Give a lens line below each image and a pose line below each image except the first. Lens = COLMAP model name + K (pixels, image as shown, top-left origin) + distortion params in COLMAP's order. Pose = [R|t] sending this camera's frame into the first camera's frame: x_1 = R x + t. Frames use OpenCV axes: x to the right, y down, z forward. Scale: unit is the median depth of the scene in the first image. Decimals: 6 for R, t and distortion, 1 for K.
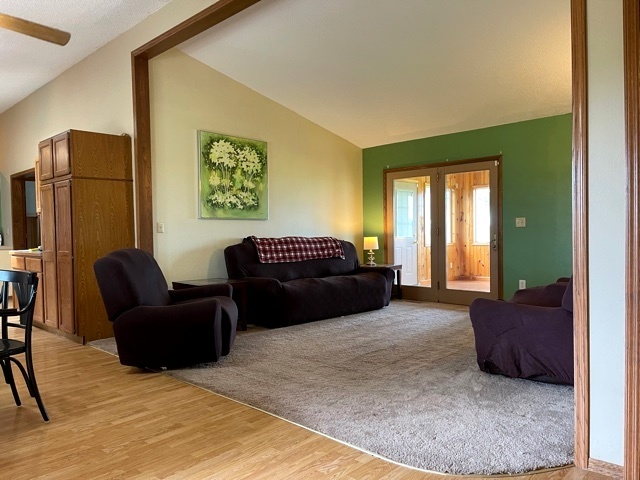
lens RADIAL K [[473.8, 0, 319.6], [0, 473.8, 240.1], [0, 0, 1]] dist [0.012891, -0.019384]
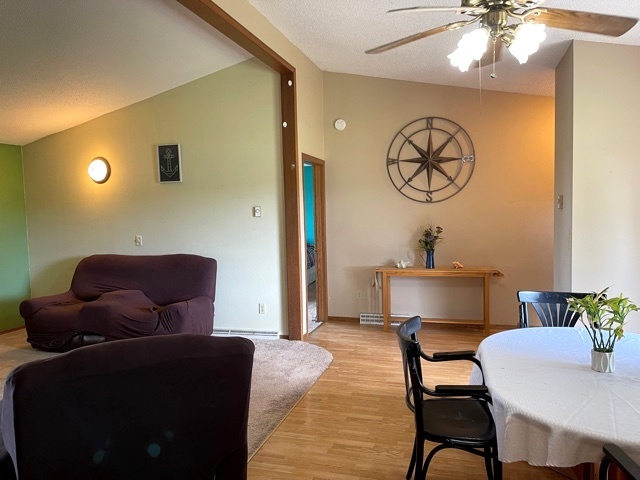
lens RADIAL K [[473.8, 0, 317.1], [0, 473.8, 241.2], [0, 0, 1]] dist [0.012891, -0.019384]
pose [[-0.418616, -0.045563, 0.907020, -1.368630], [0.057286, 0.995427, 0.076443, -0.172719], [-0.906355, 0.083960, -0.414092, 1.553236]]
